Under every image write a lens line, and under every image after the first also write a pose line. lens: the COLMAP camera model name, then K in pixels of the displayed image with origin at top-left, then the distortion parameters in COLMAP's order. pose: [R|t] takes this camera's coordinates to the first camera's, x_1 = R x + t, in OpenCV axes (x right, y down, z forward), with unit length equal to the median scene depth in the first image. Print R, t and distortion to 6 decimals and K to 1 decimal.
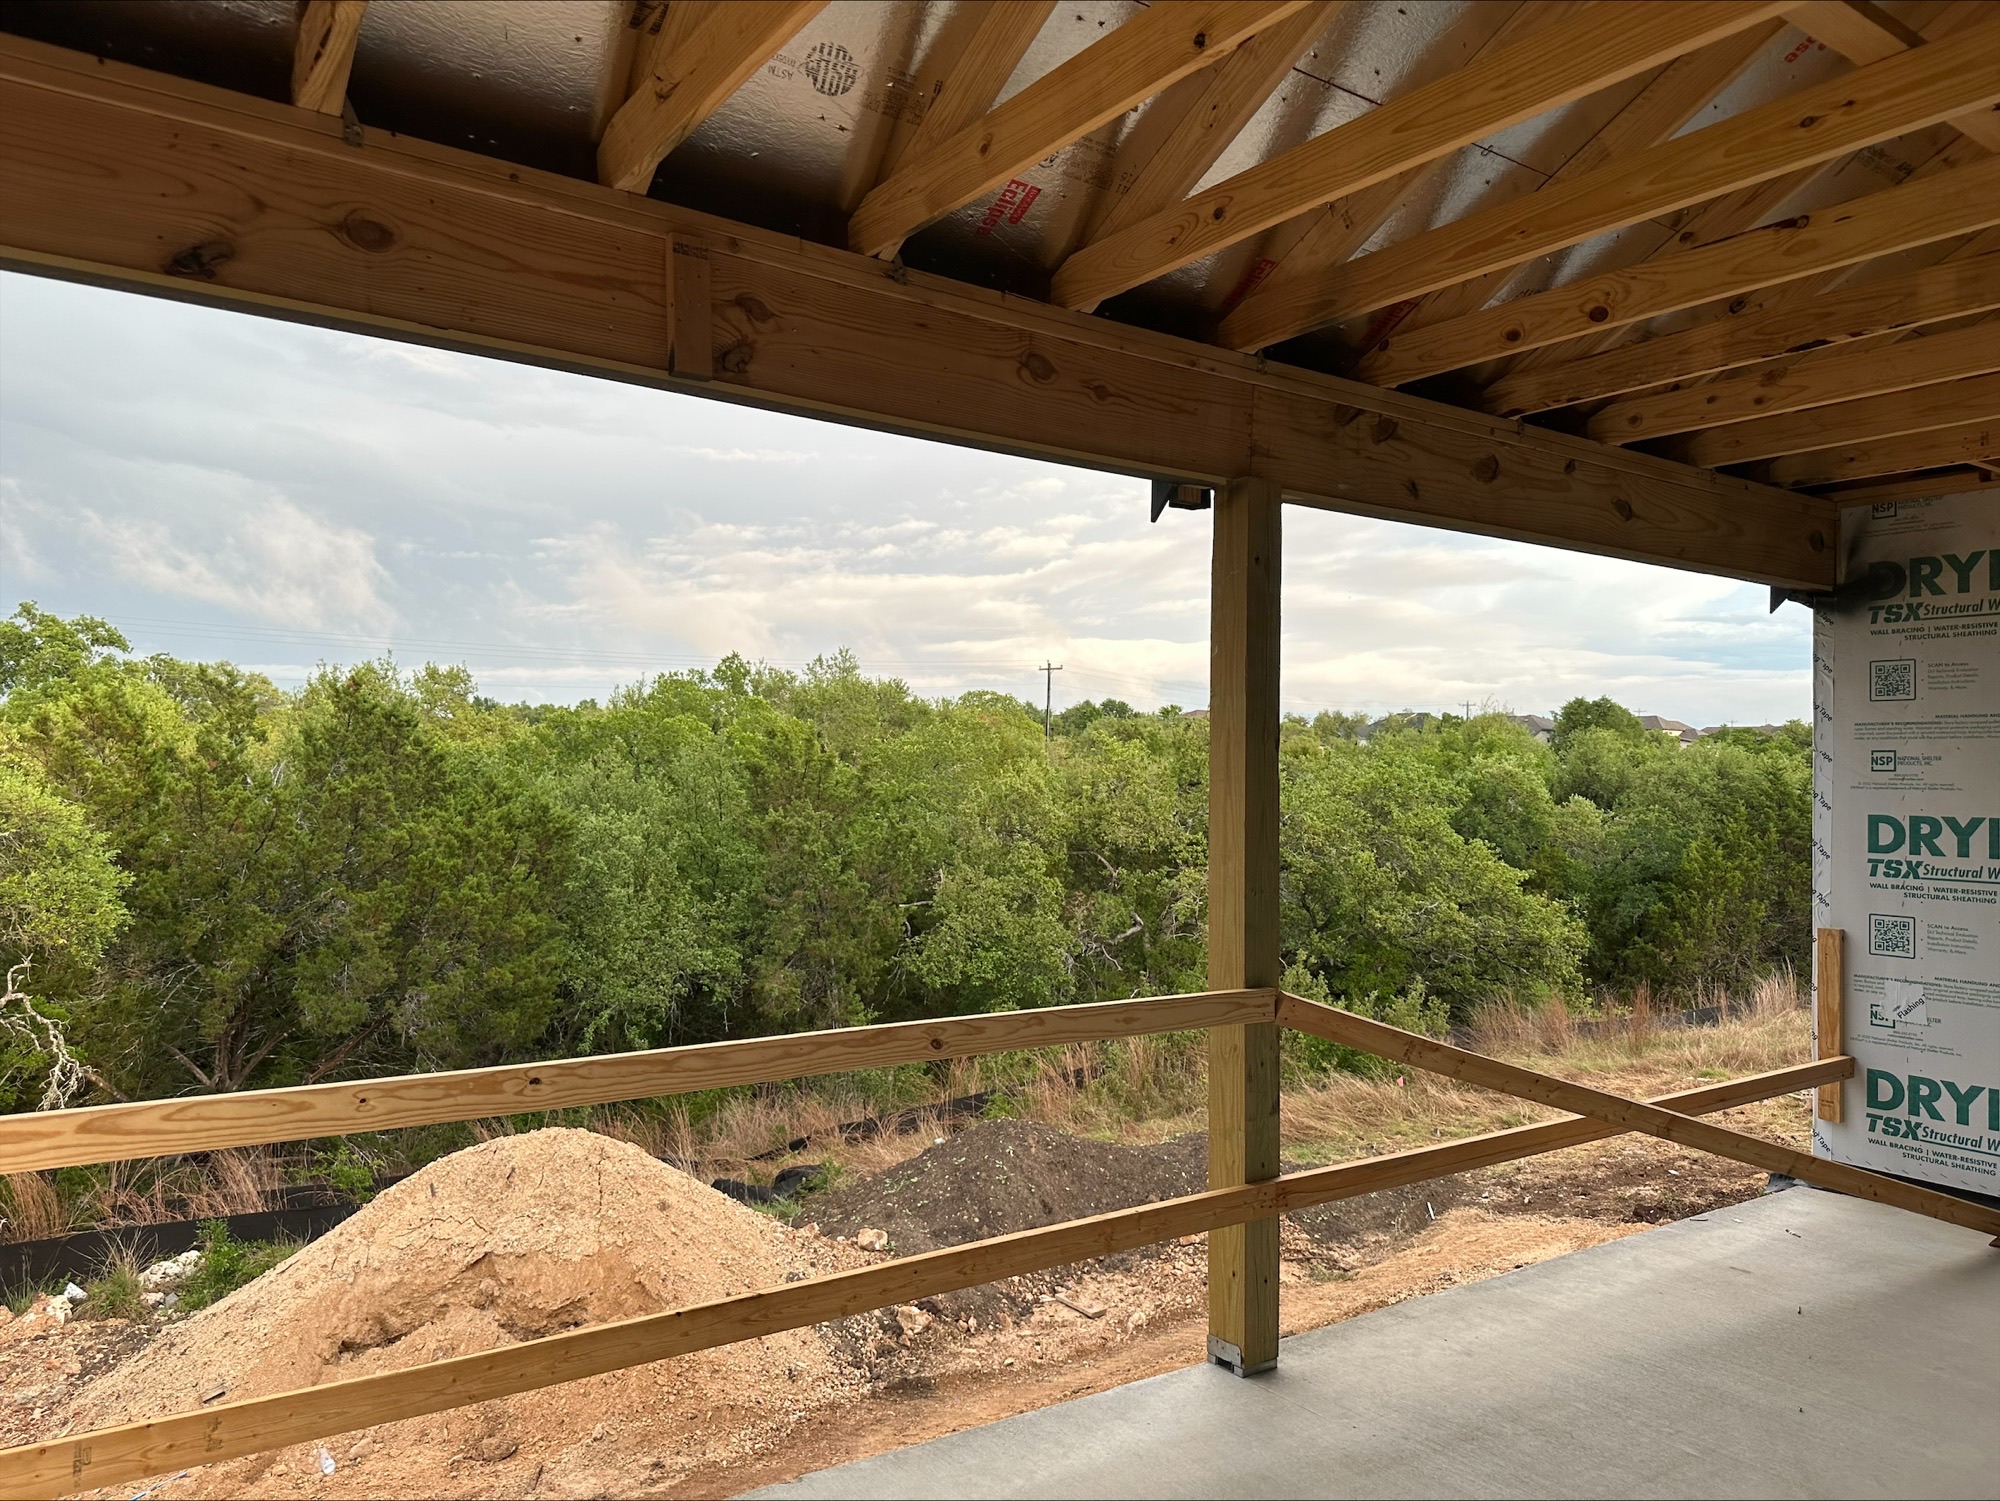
lens RADIAL K [[1431.5, 0, 1001.1], [0, 1431.5, 759.2], [0, 0, 1]] dist [0.017691, -0.016998]
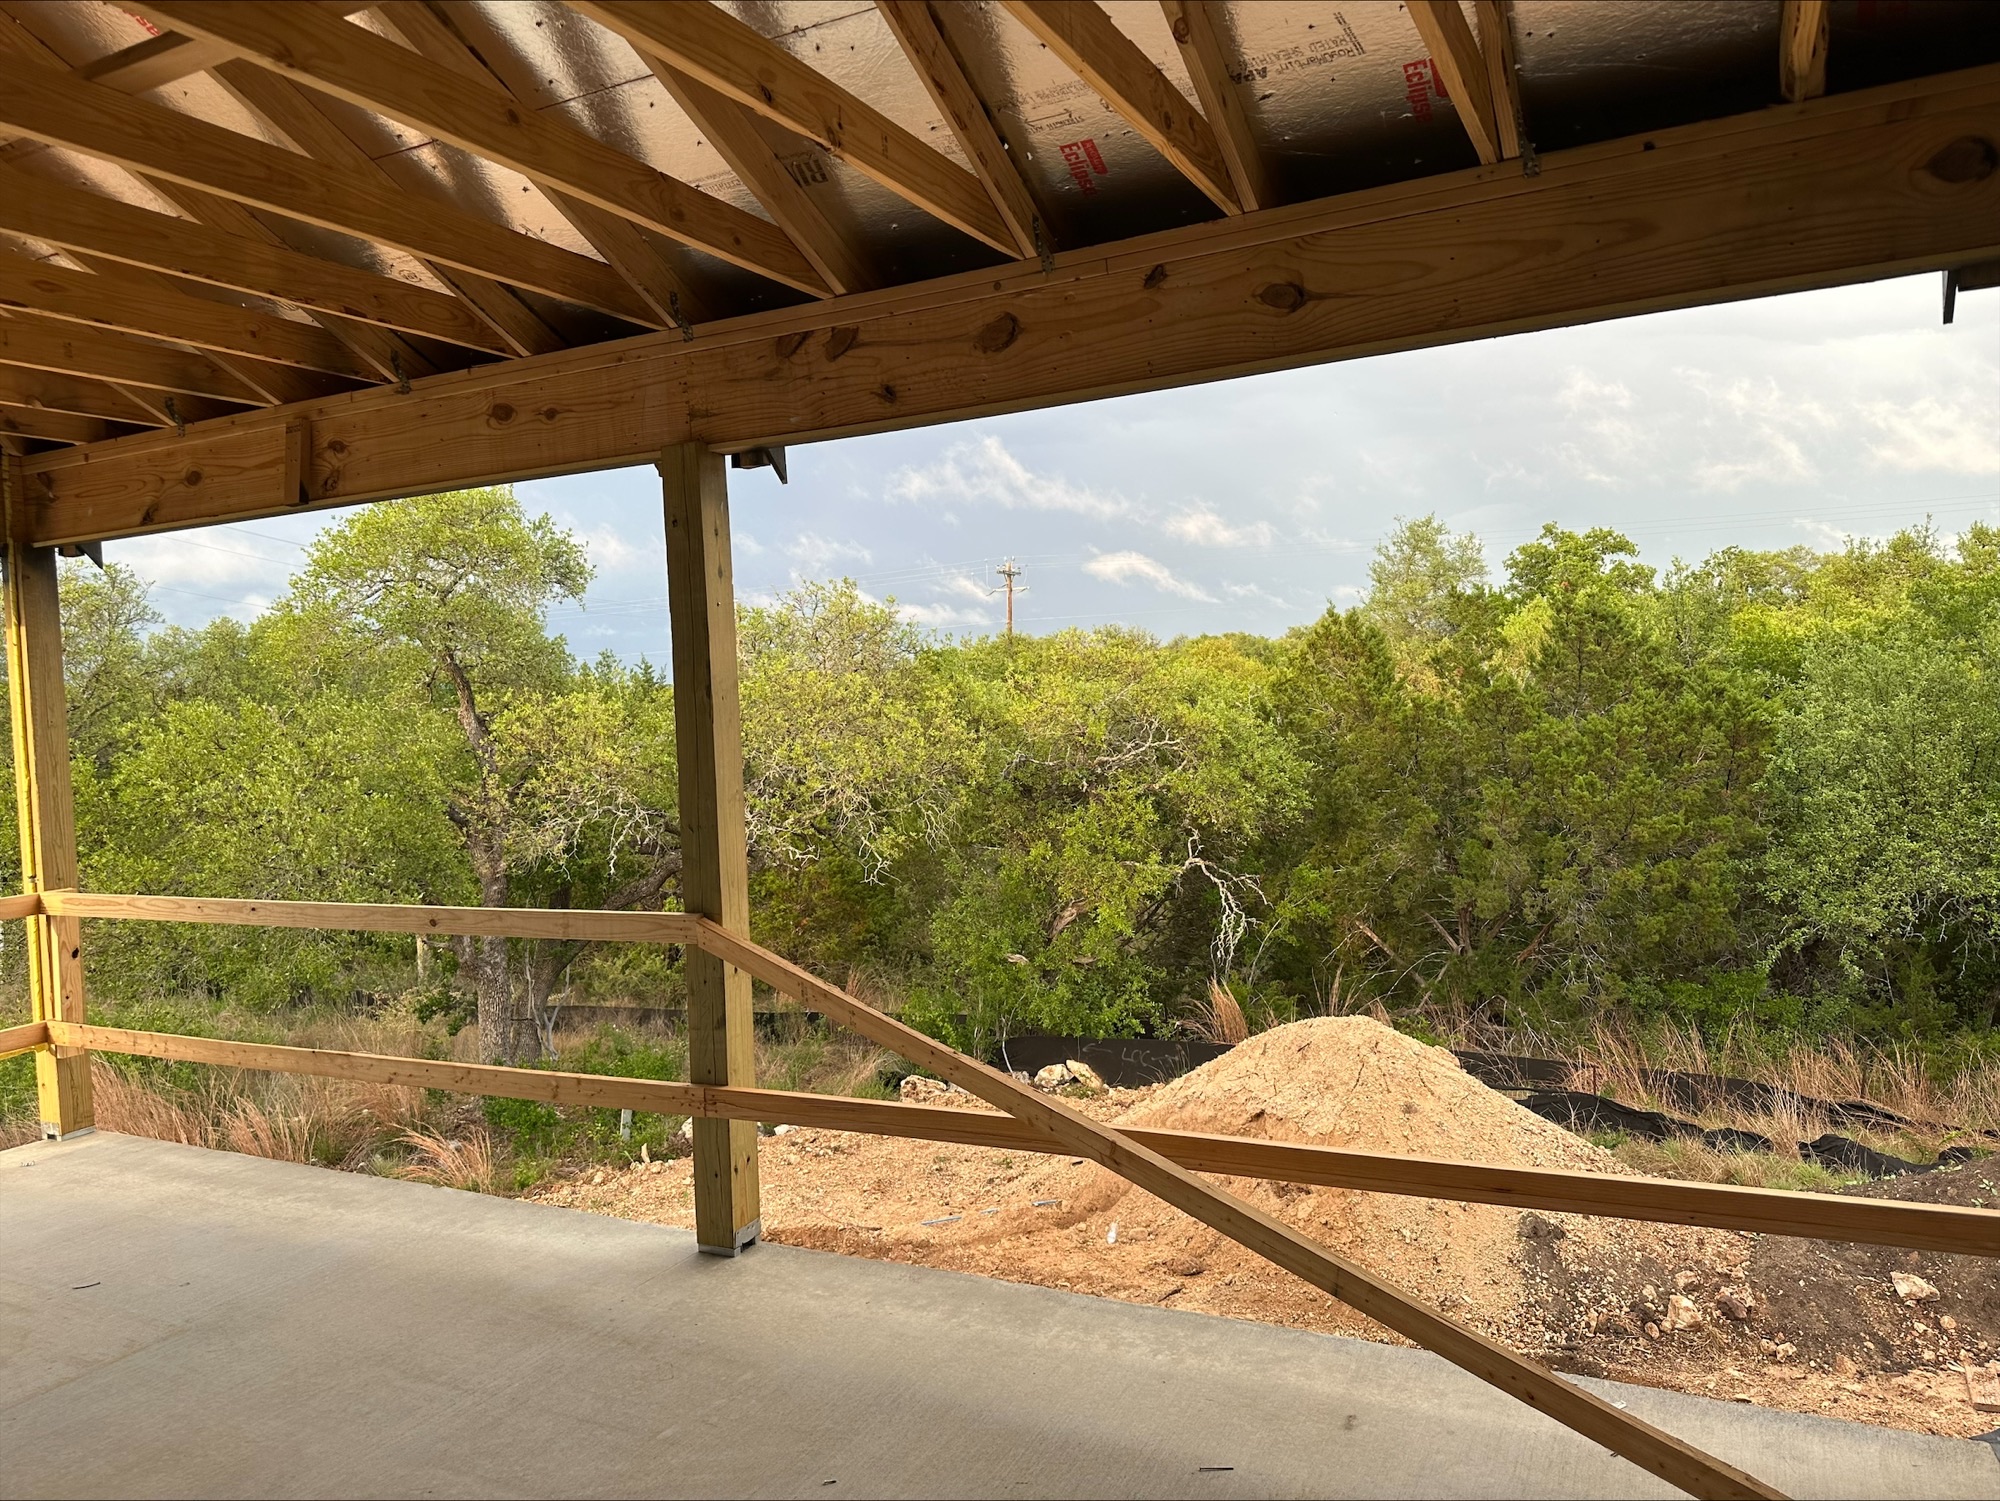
lens RADIAL K [[1431.5, 0, 992.8], [0, 1431.5, 754.3], [0, 0, 1]] dist [0.017691, -0.016998]
pose [[0.469217, 0.003150, -0.883078, 0.999245], [0.065284, 0.997134, 0.038245, 0.008137], [0.880667, -0.075596, 0.467666, 0.550507]]
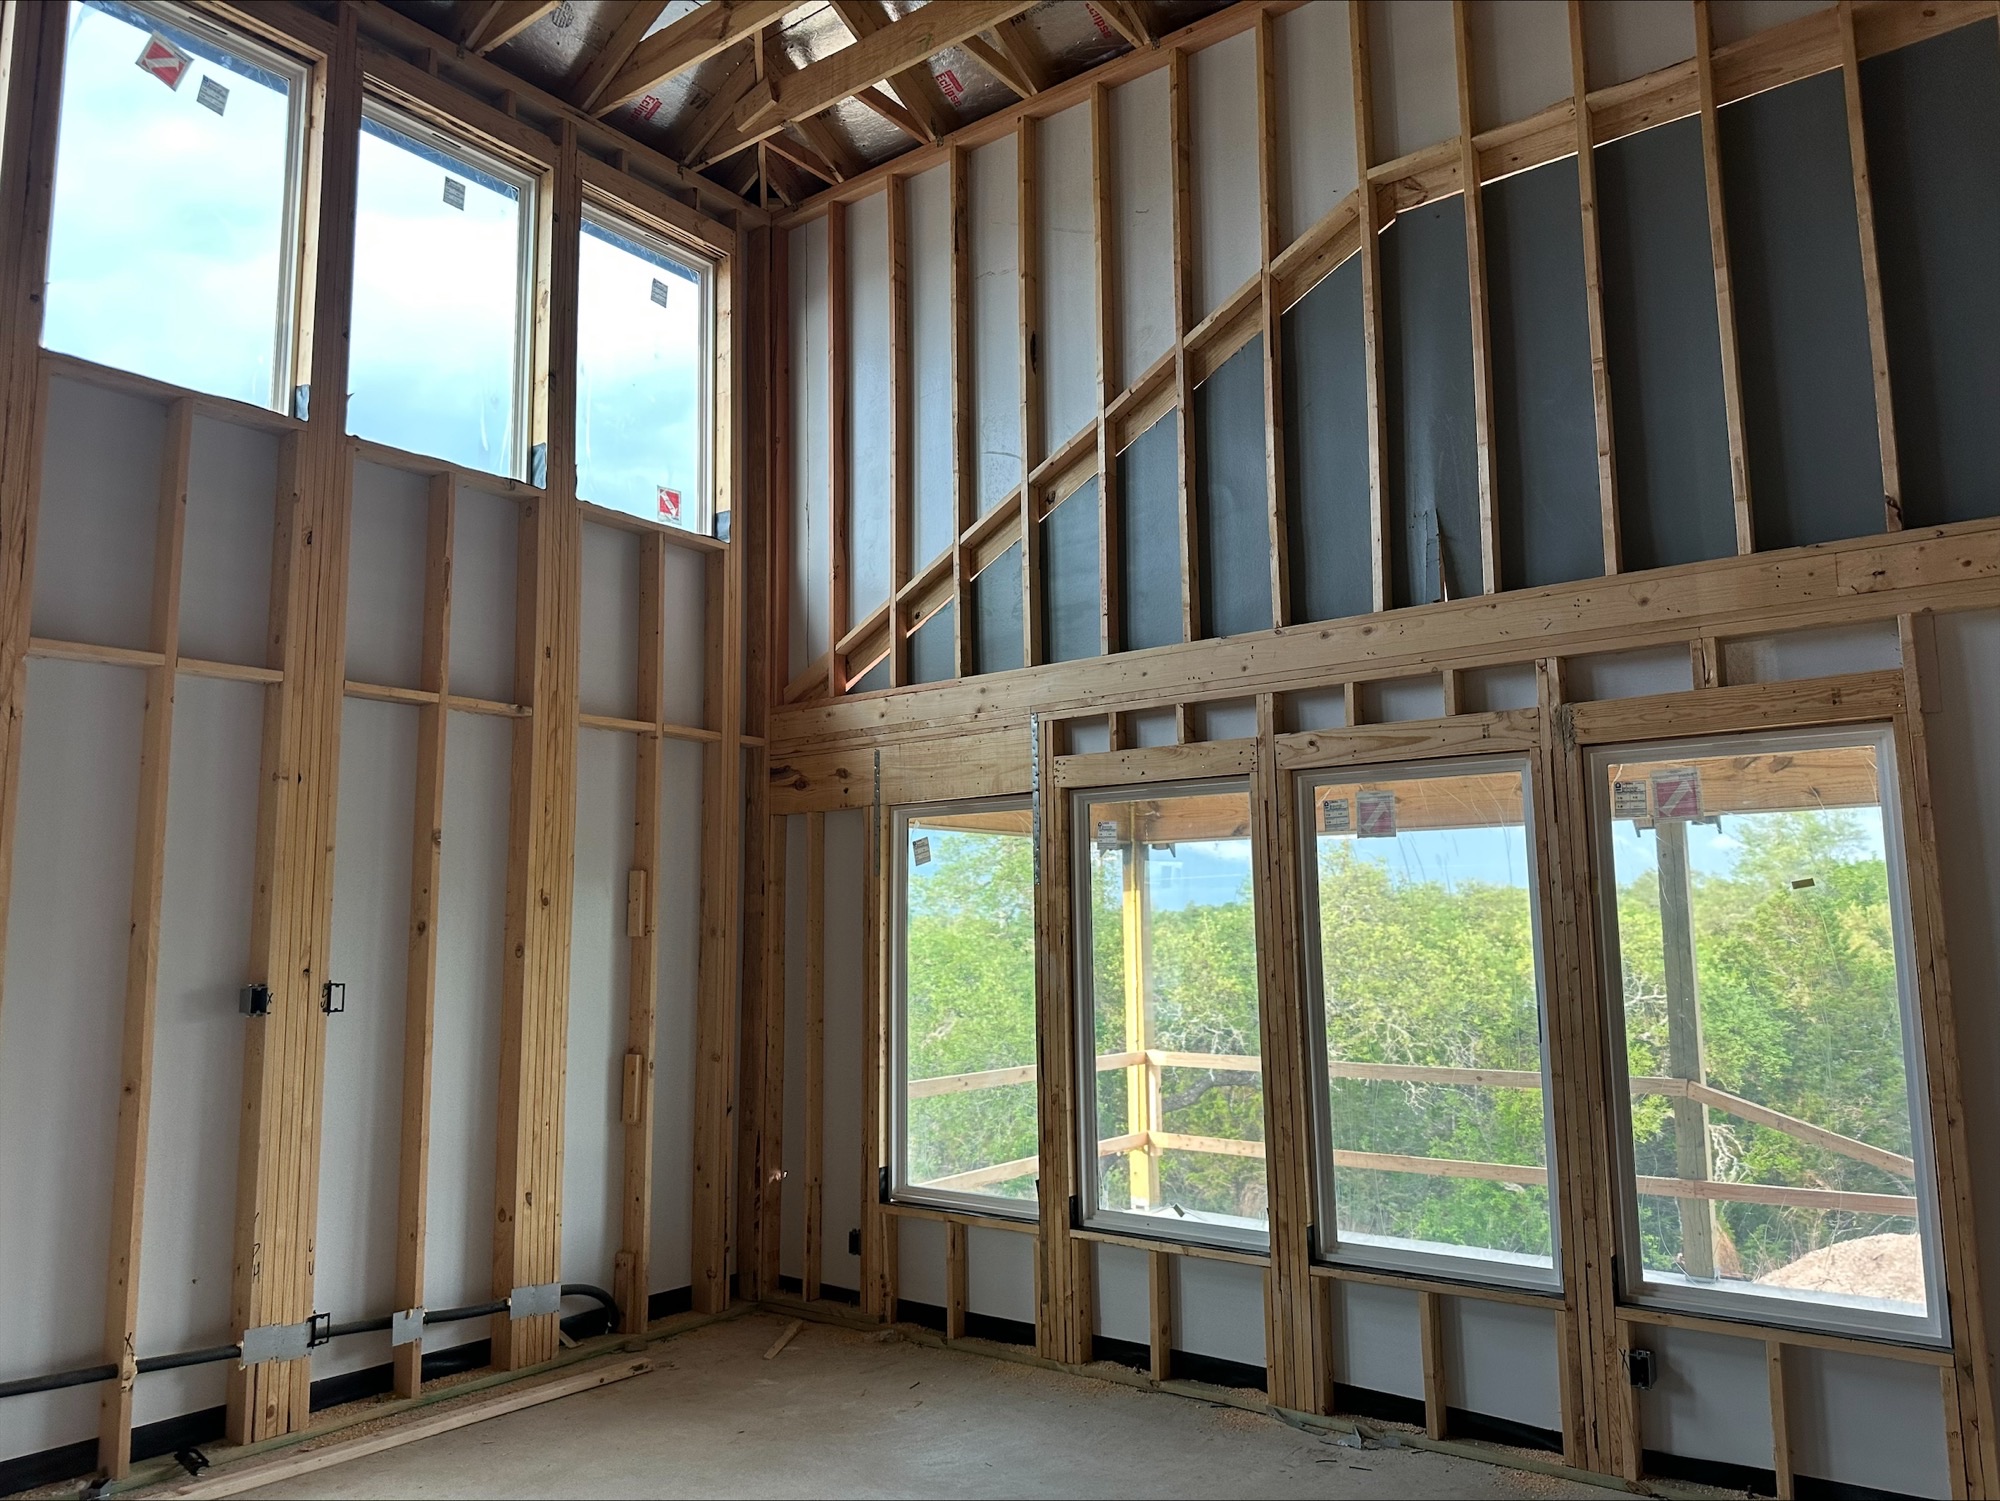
lens RADIAL K [[1431.5, 0, 1000.8], [0, 1431.5, 755.1], [0, 0, 1]] dist [0.017691, -0.016998]
pose [[0.291076, -0.142222, -0.946070, 1.444757], [0.028326, 0.989736, -0.140072, -0.017242], [0.956281, 0.013973, 0.292117, -0.361346]]
